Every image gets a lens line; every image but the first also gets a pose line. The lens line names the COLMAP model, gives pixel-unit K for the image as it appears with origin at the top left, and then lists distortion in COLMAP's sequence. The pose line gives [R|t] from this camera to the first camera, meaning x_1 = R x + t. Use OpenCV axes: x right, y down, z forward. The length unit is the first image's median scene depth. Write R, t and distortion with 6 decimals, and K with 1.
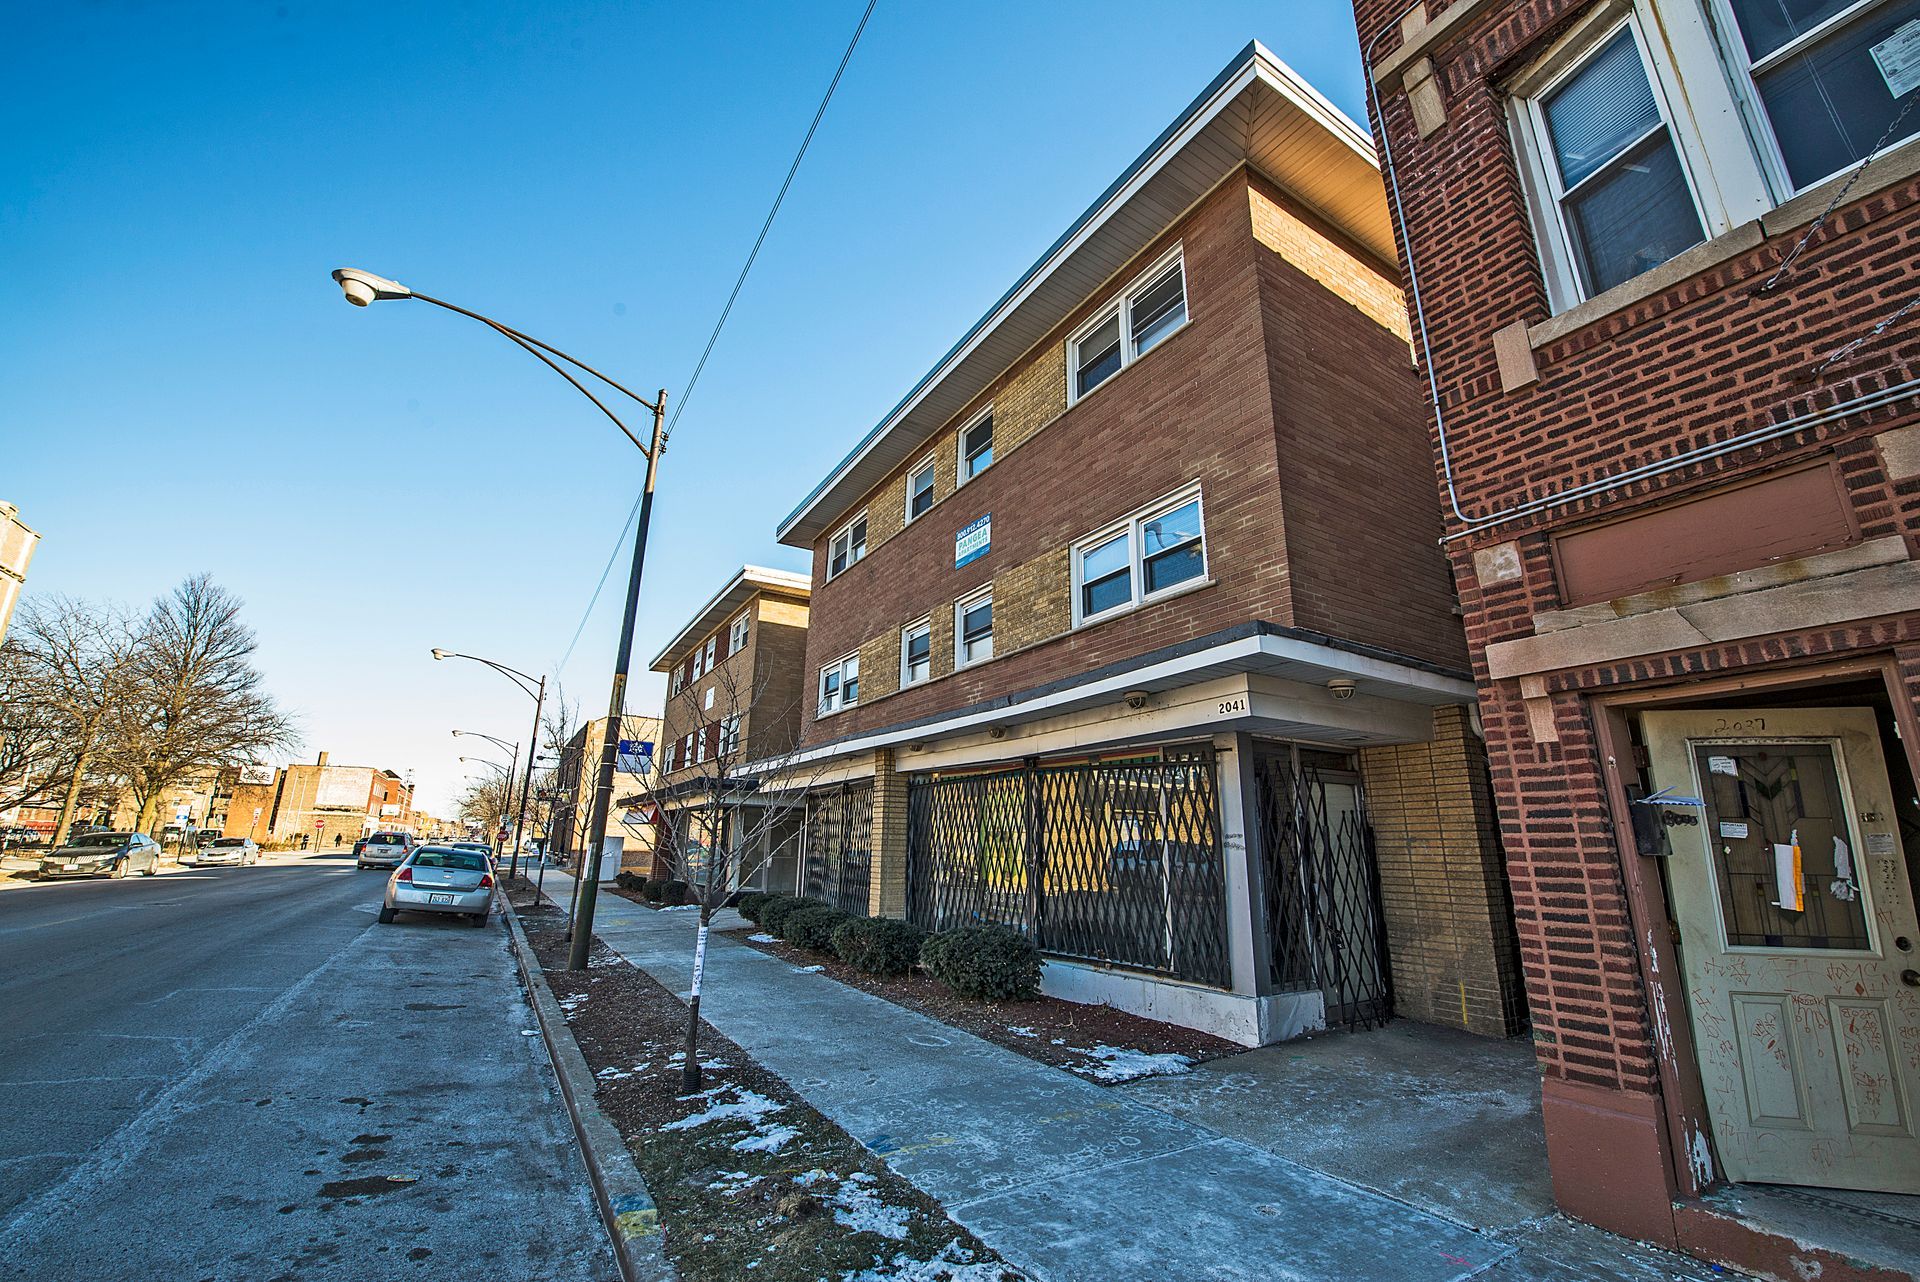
lens RADIAL K [[763.6, 0, 957.6], [0, 763.6, 634.0], [0, 0, 1]] dist [-0.015382, -0.002382]
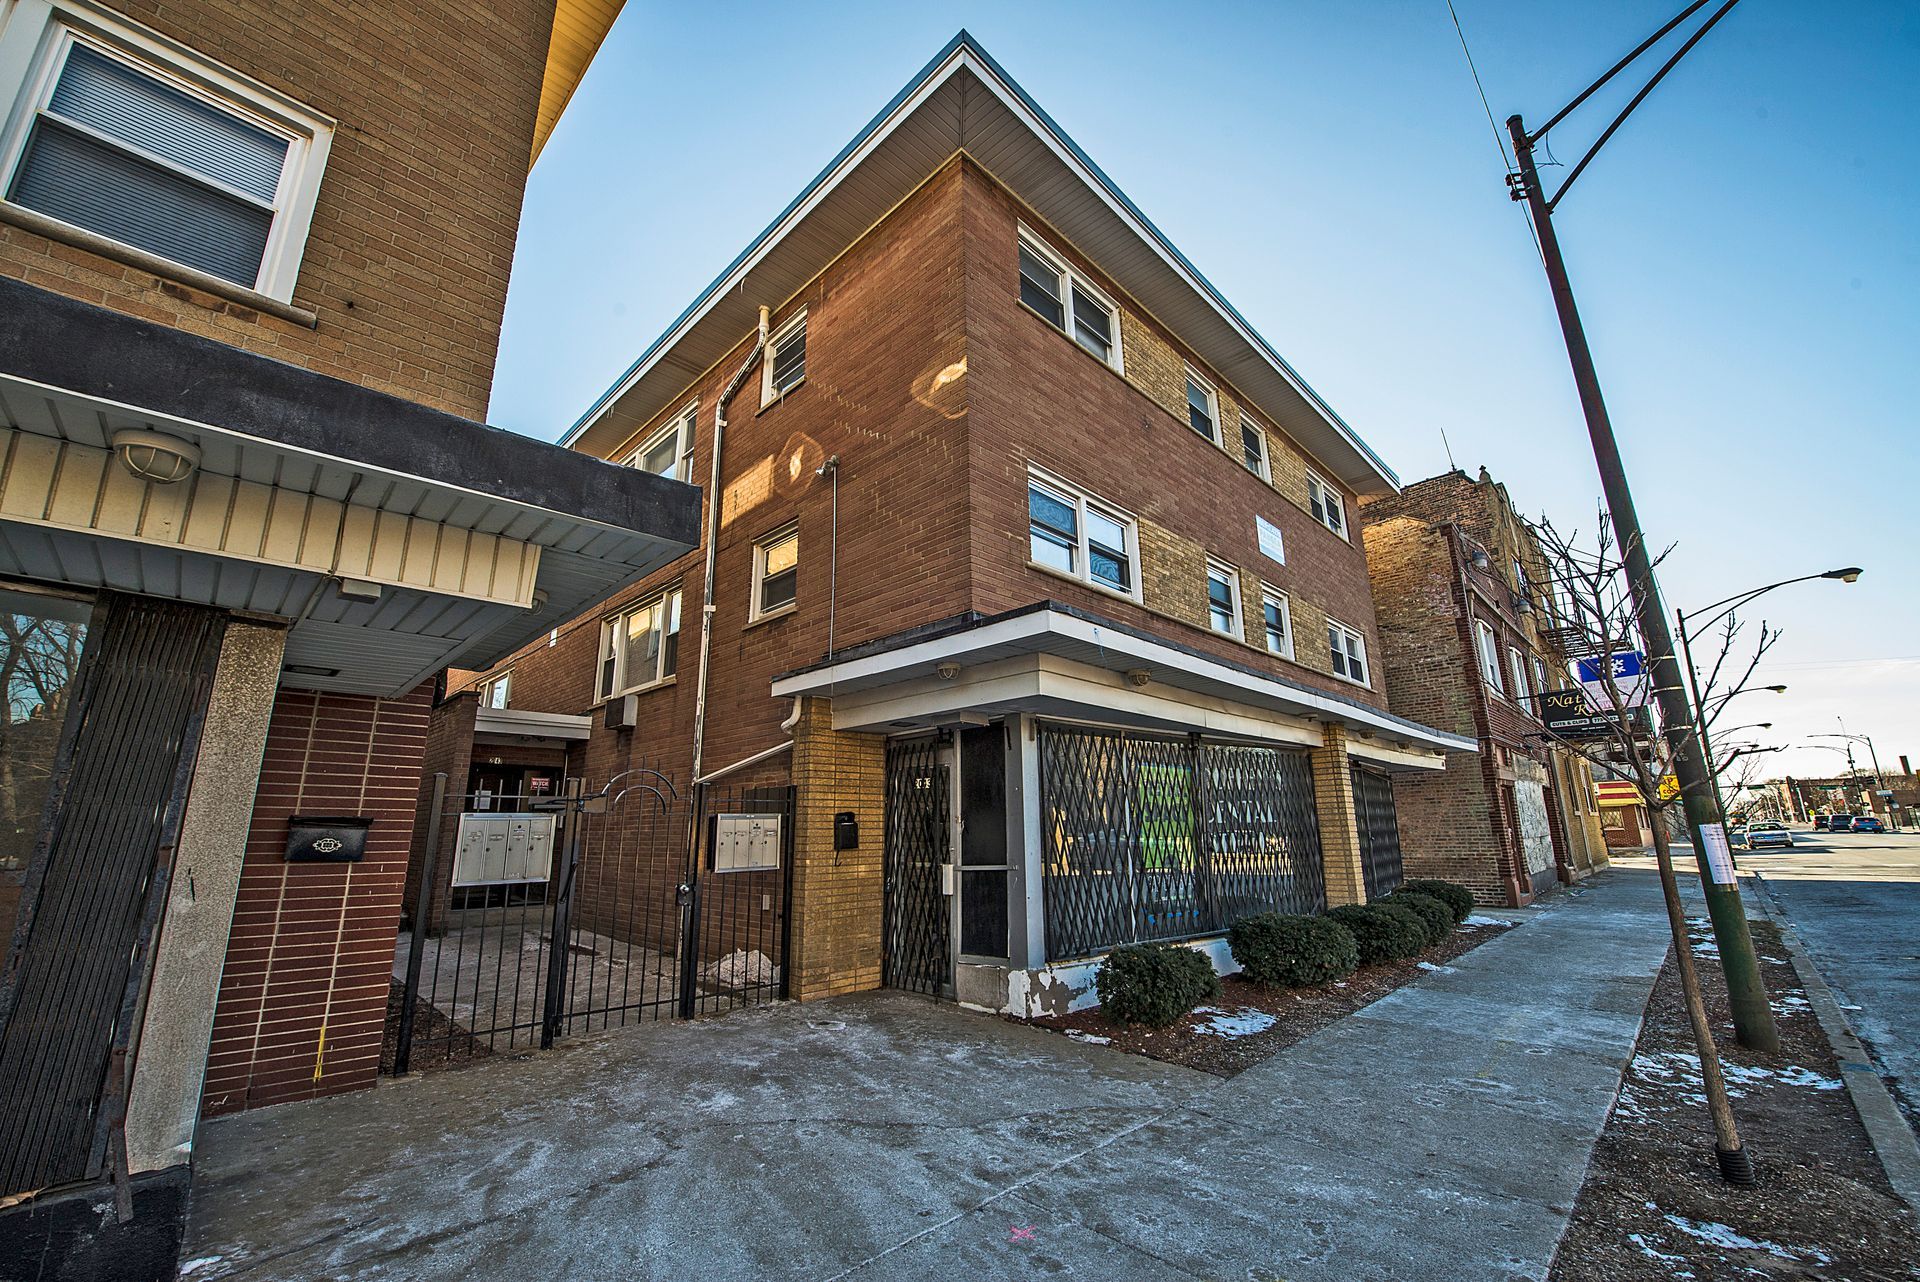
lens RADIAL K [[763.6, 0, 950.8], [0, 763.6, 640.6], [0, 0, 1]] dist [-0.015382, -0.002382]
pose [[-0.229604, 0.234607, 0.944585, -0.144325], [-0.237601, 0.927639, -0.288152, 0.143528], [-0.943837, -0.290596, -0.157247, 0.554752]]
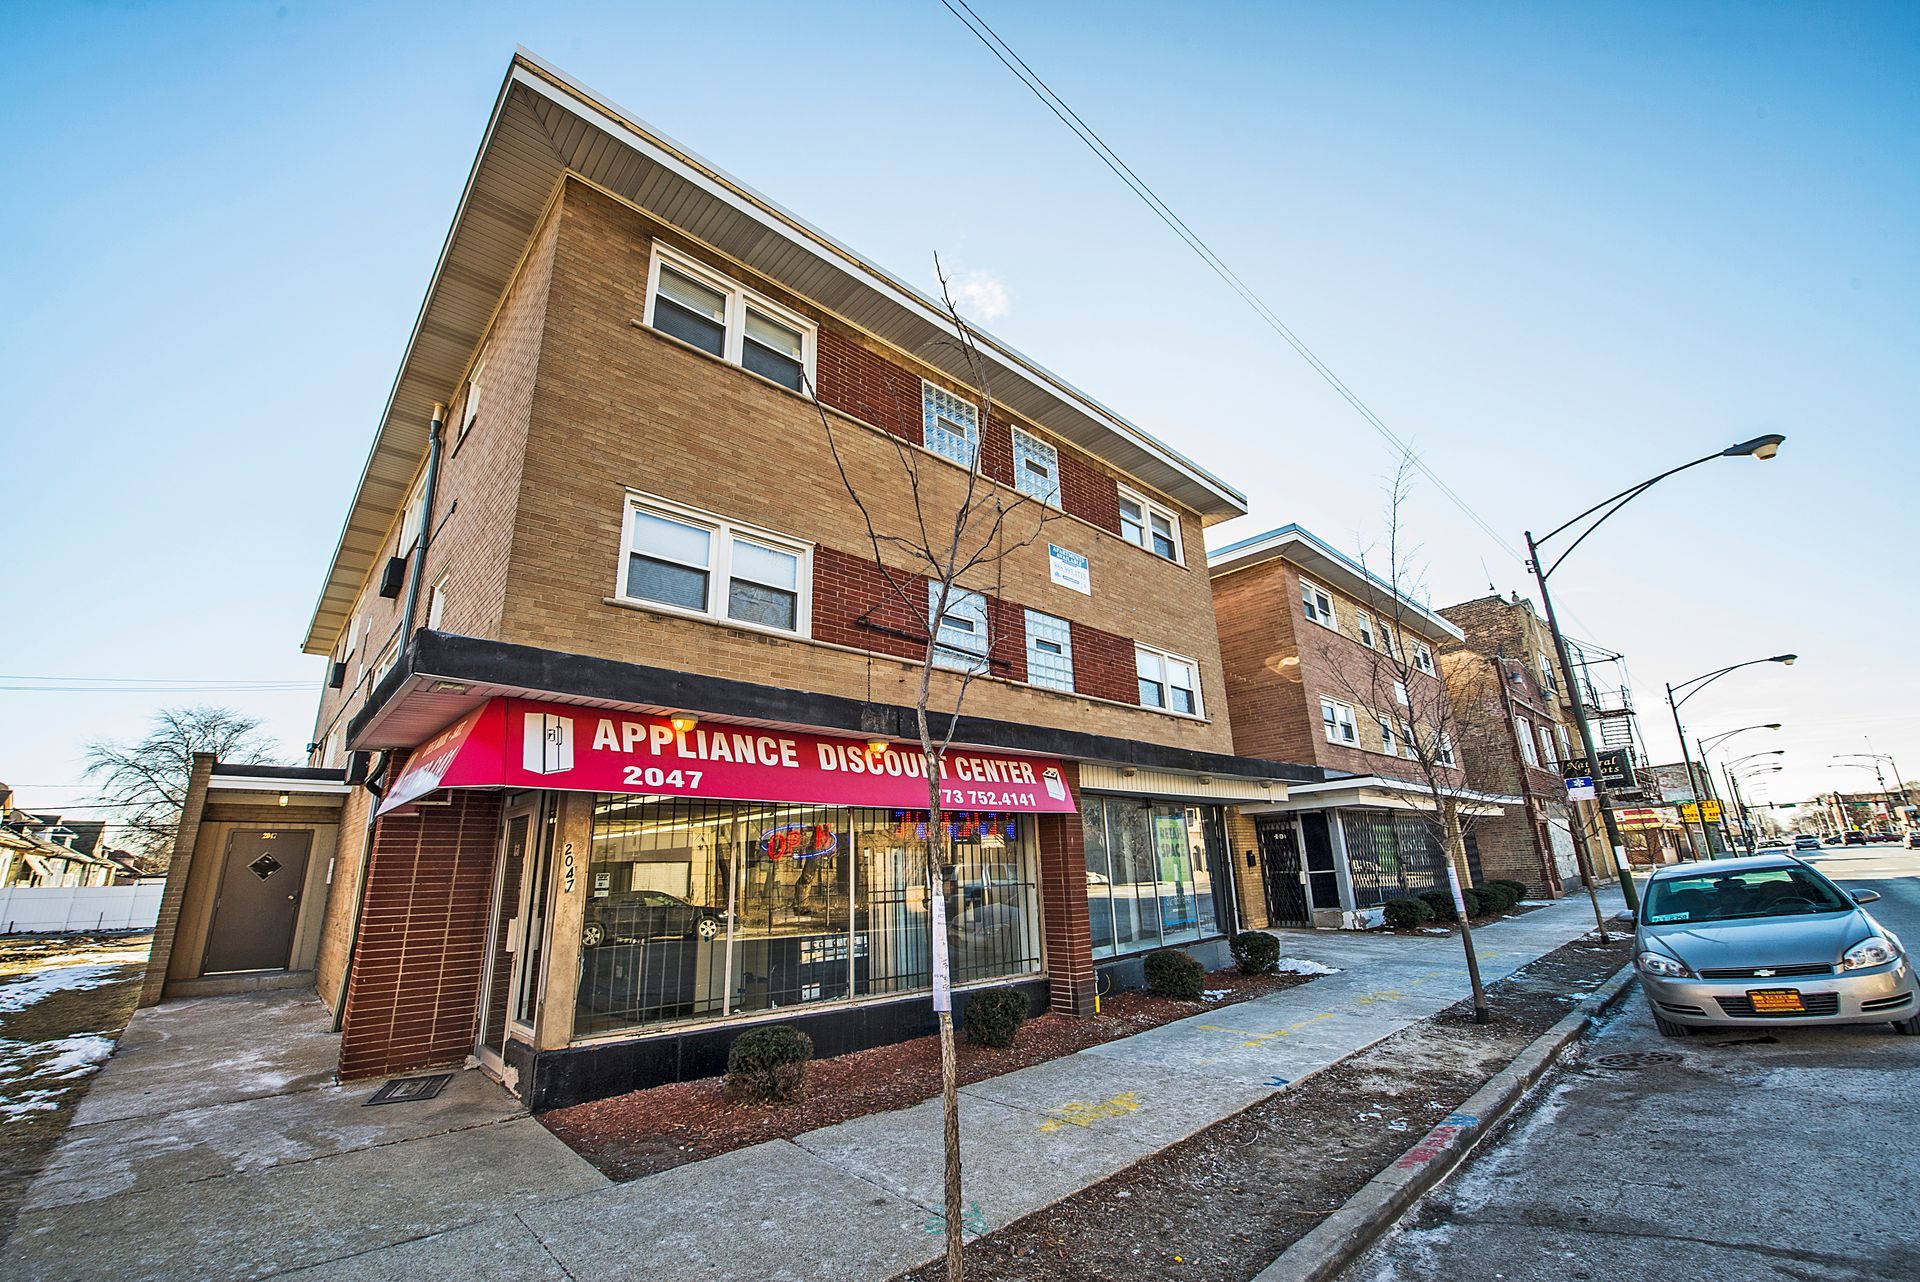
lens RADIAL K [[763.6, 0, 951.4], [0, 763.6, 644.6], [0, 0, 1]] dist [-0.015382, -0.002382]
pose [[-0.194696, 0.280540, 0.939889, -1.157610], [-0.217430, 0.922042, -0.320253, 0.423675], [-0.956461, -0.266712, -0.118520, 1.637573]]
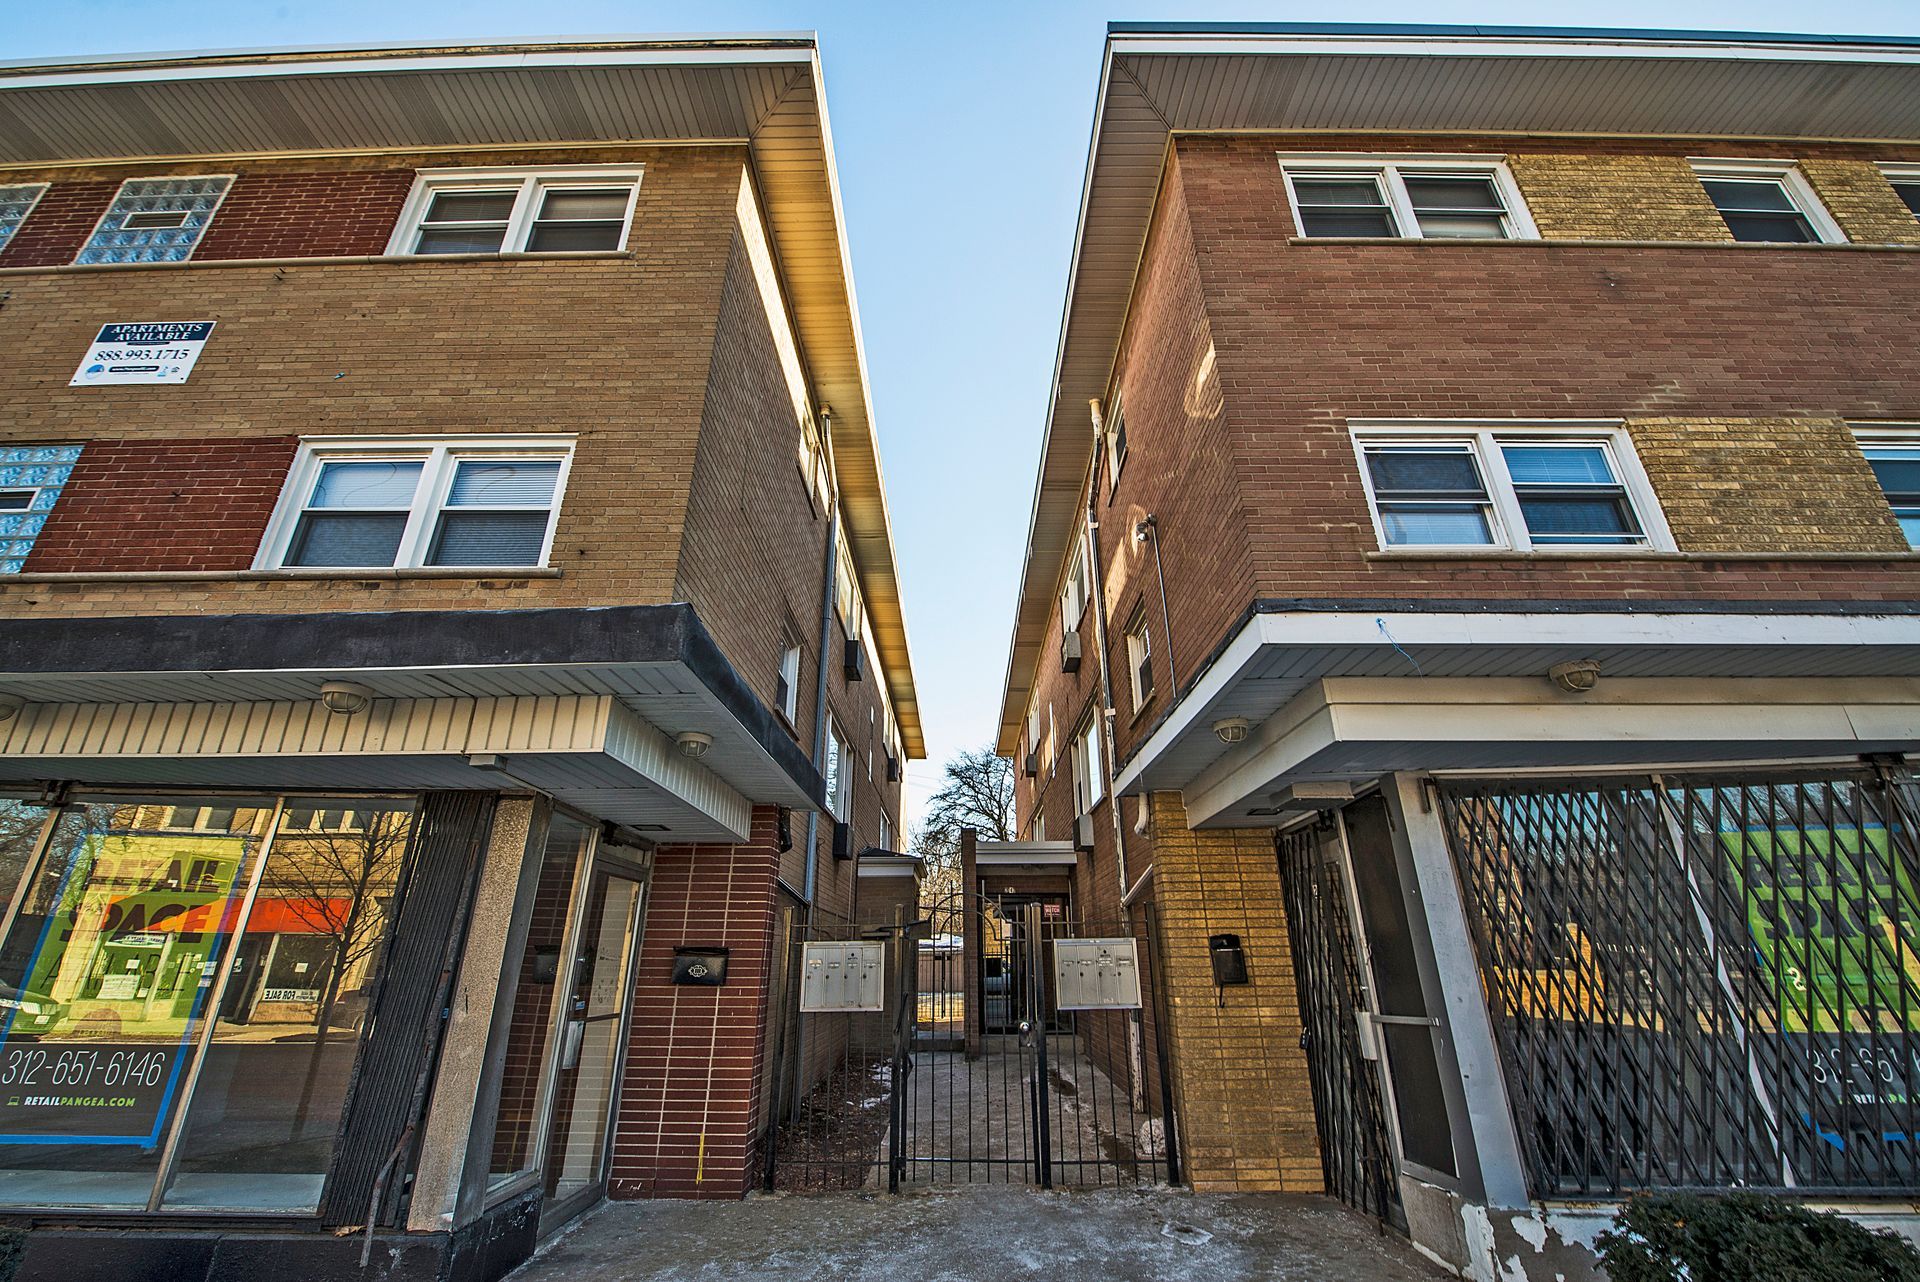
lens RADIAL K [[763.6, 0, 954.3], [0, 763.6, 640.1], [0, 0, 1]] dist [-0.015382, -0.002382]
pose [[0.533658, 0.324909, 0.780797, 0.015055], [-0.210242, 0.945239, -0.249642, 0.072456], [-0.819151, -0.030933, 0.572744, 0.283284]]
